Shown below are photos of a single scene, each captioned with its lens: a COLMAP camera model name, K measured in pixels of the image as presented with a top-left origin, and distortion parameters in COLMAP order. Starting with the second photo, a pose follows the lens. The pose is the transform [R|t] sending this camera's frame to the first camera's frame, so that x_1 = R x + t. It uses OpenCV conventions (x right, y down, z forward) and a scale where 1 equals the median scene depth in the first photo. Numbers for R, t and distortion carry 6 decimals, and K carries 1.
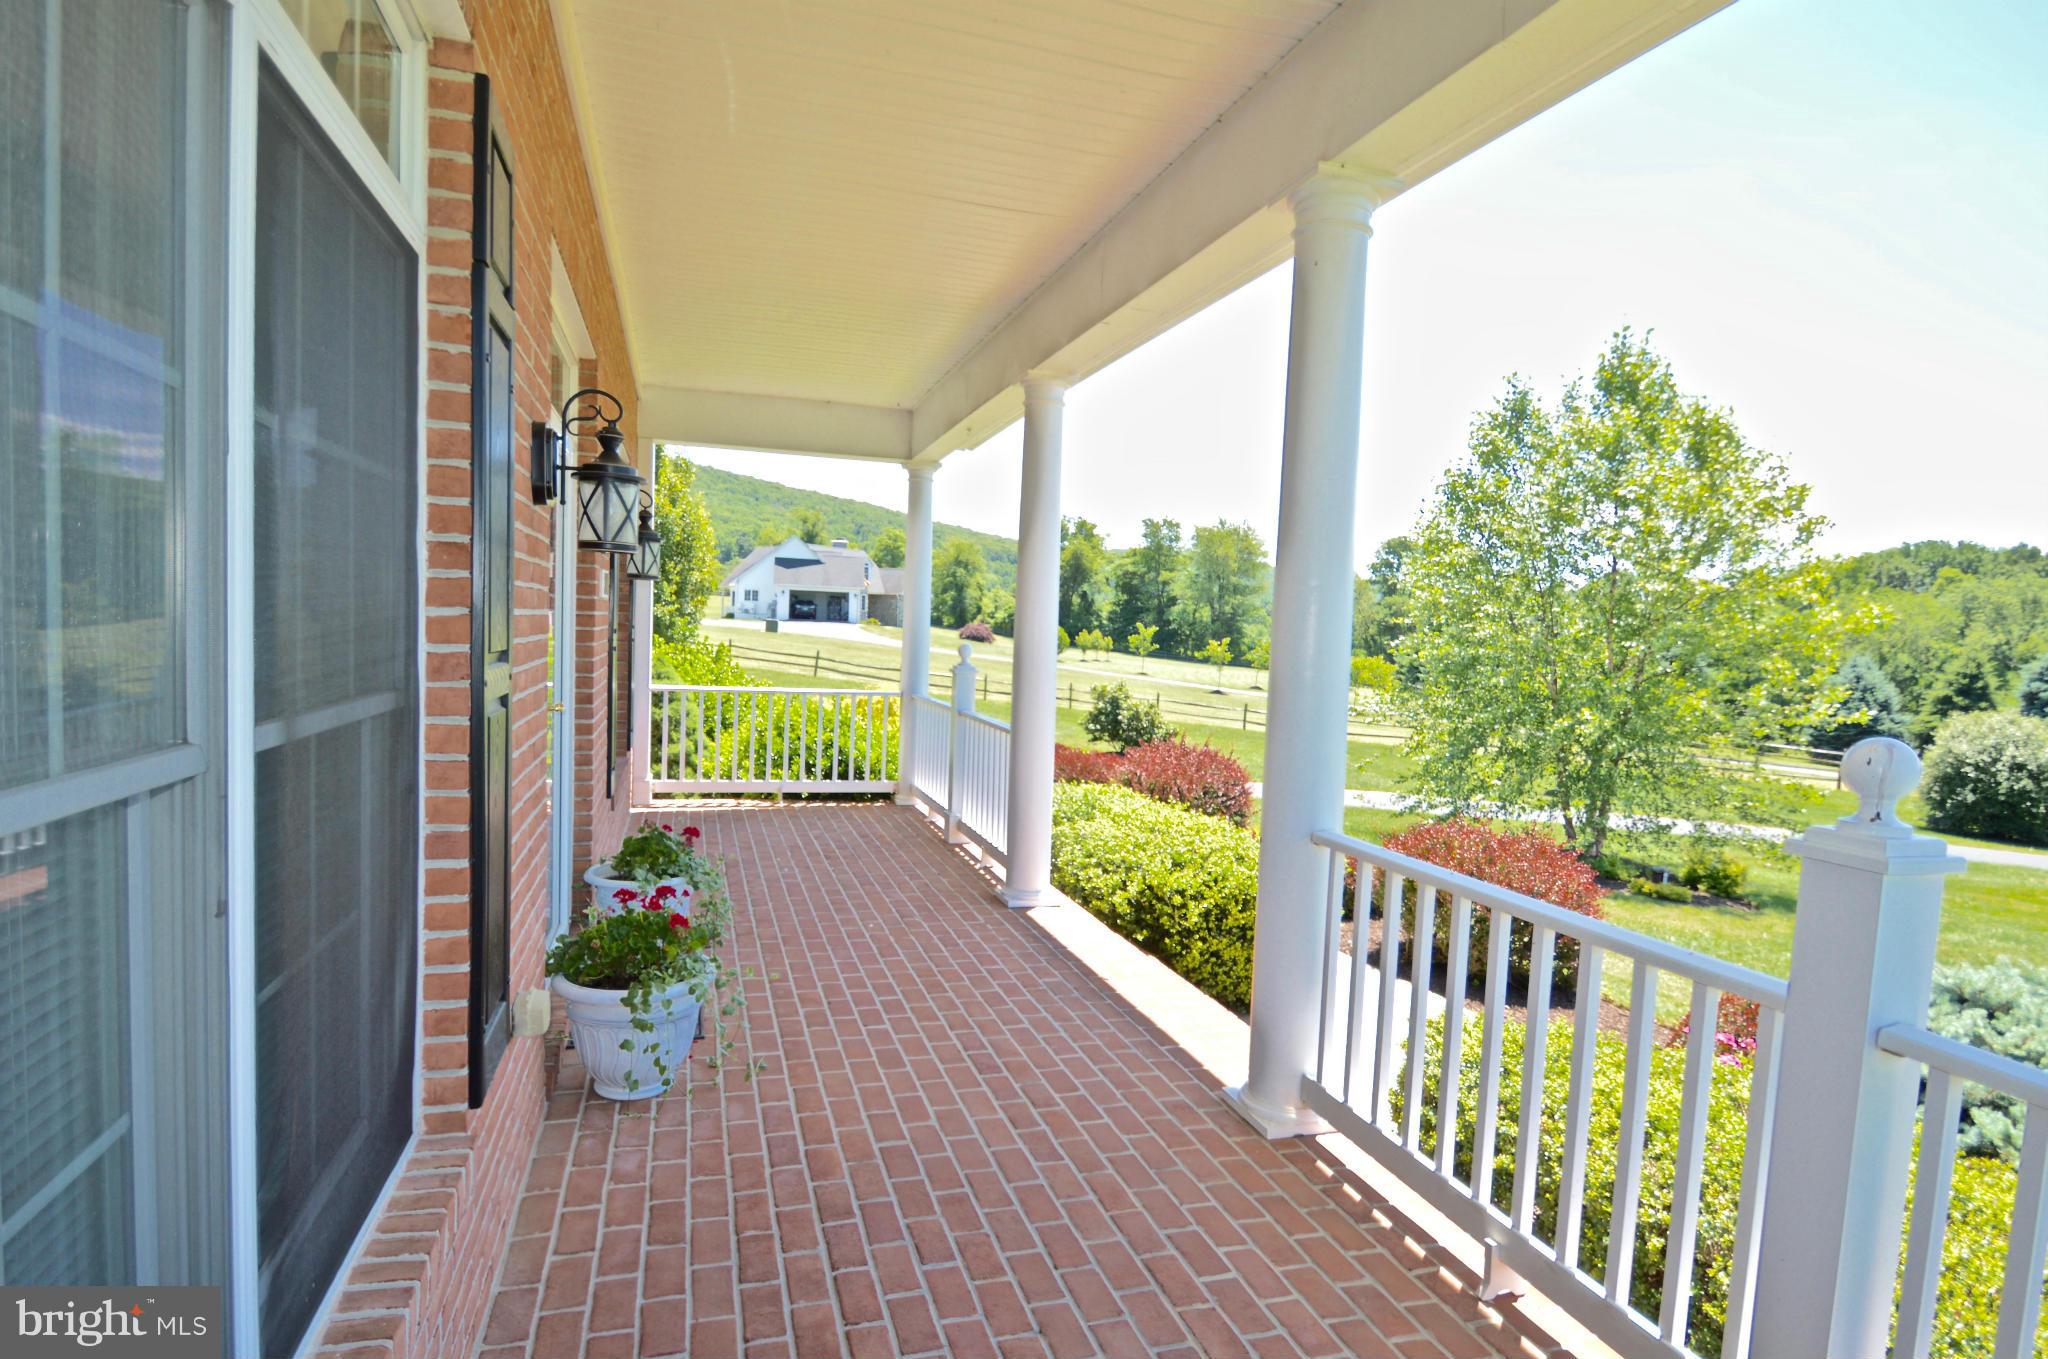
lens RADIAL K [[1030.6, 0, 1021.7], [0, 1030.6, 698.7], [0, 0, 1]] dist [0.001271, 0.000264]
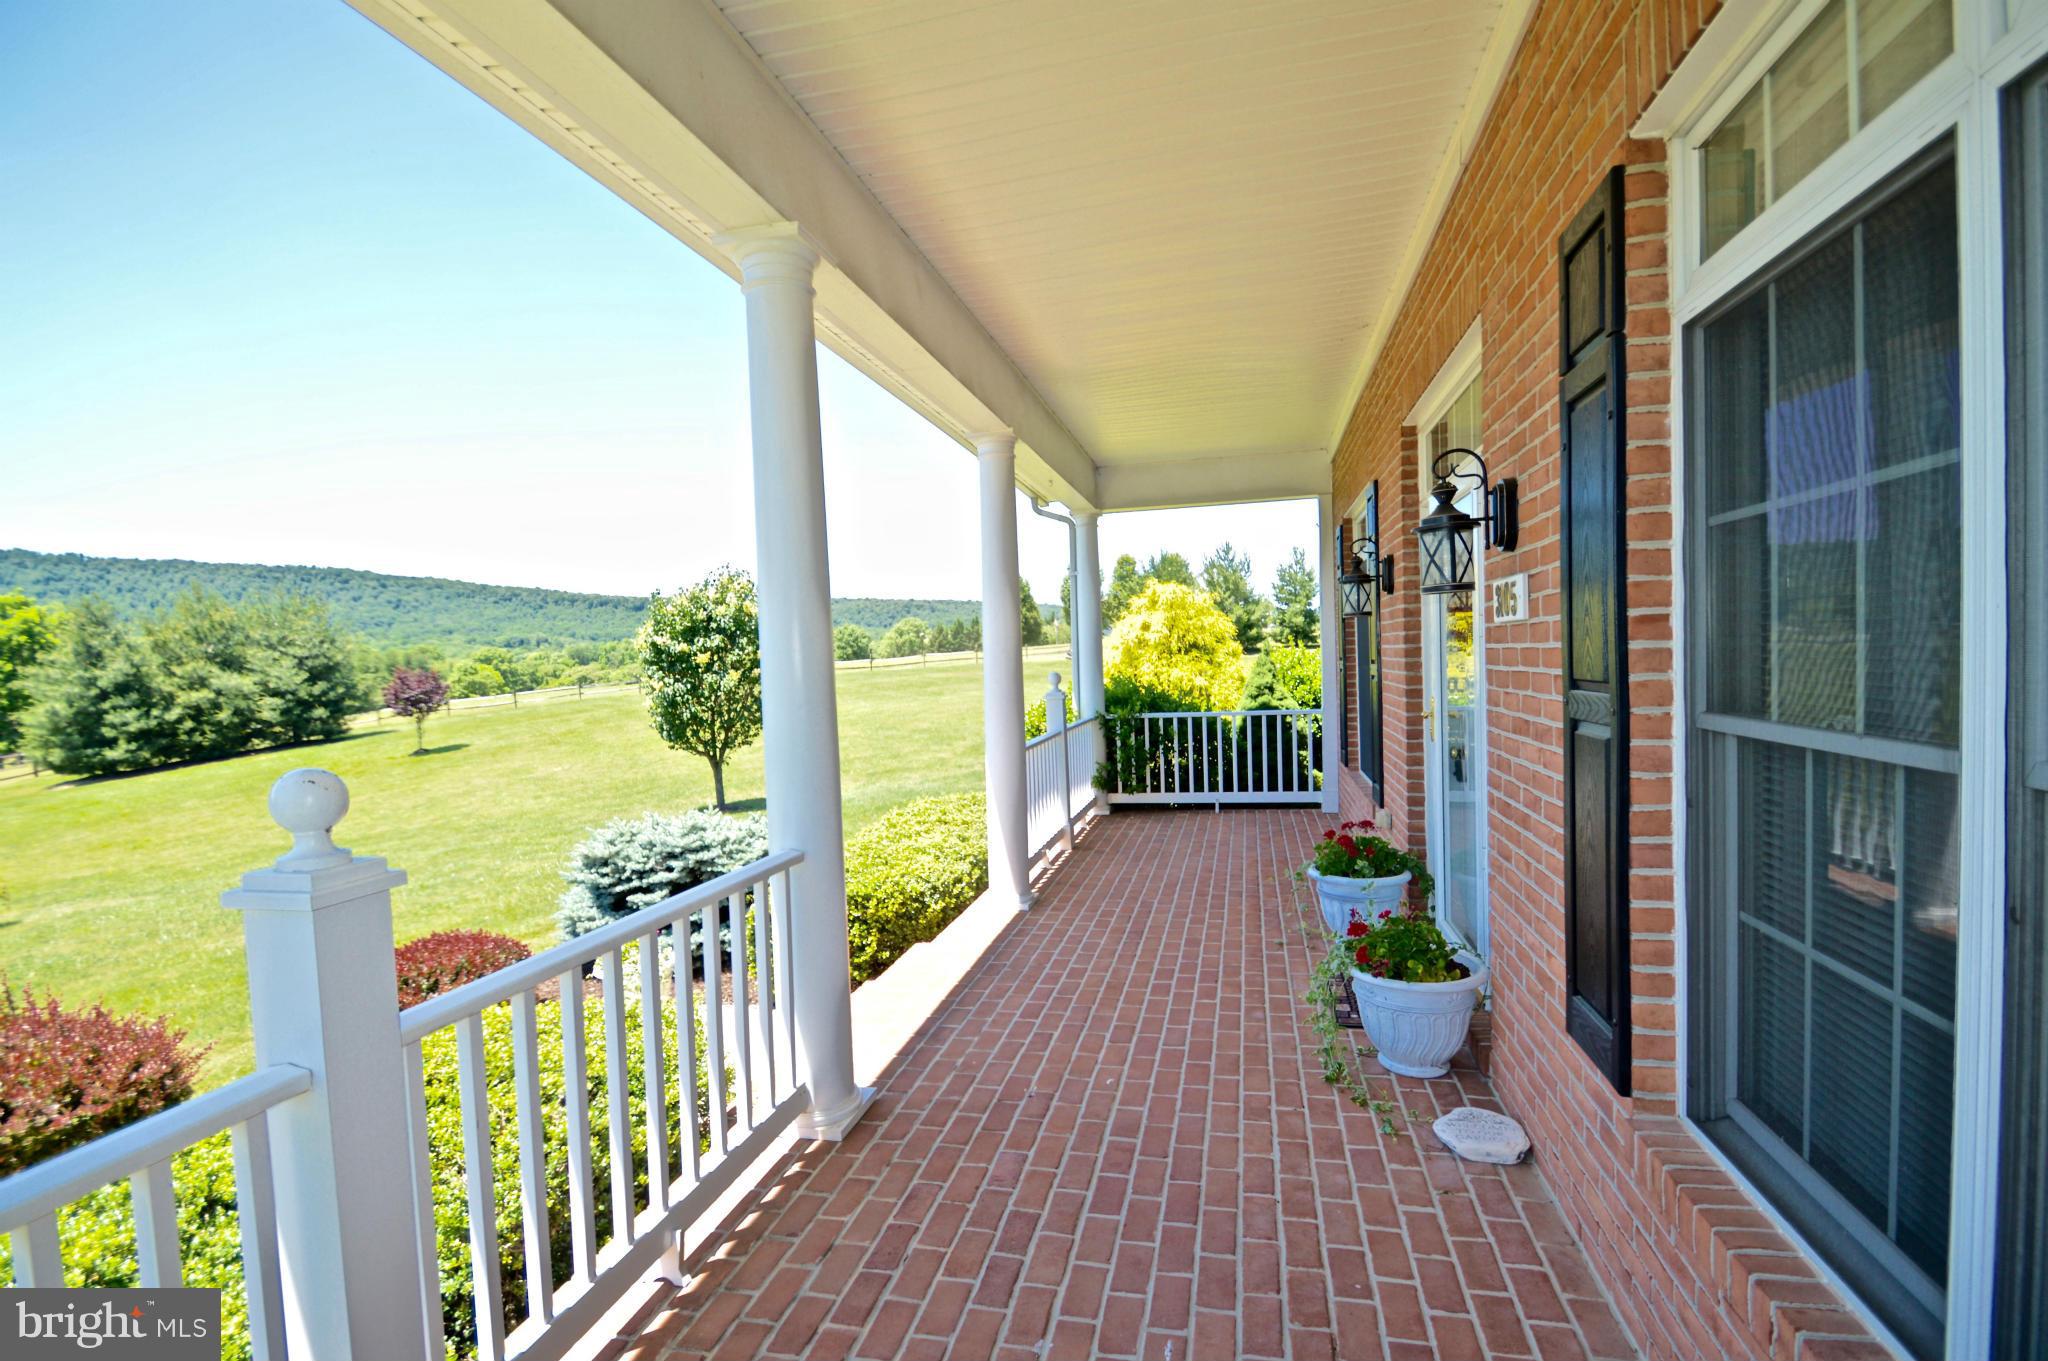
lens RADIAL K [[1030.6, 0, 1021.7], [0, 1030.6, 699.7], [0, 0, 1]] dist [0.001271, 0.000264]
pose [[-0.865652, -0.039429, 0.499091, -0.576341], [0.028686, 0.991350, 0.128073, -0.179356], [-0.499824, 0.125184, -0.857033, 2.106291]]
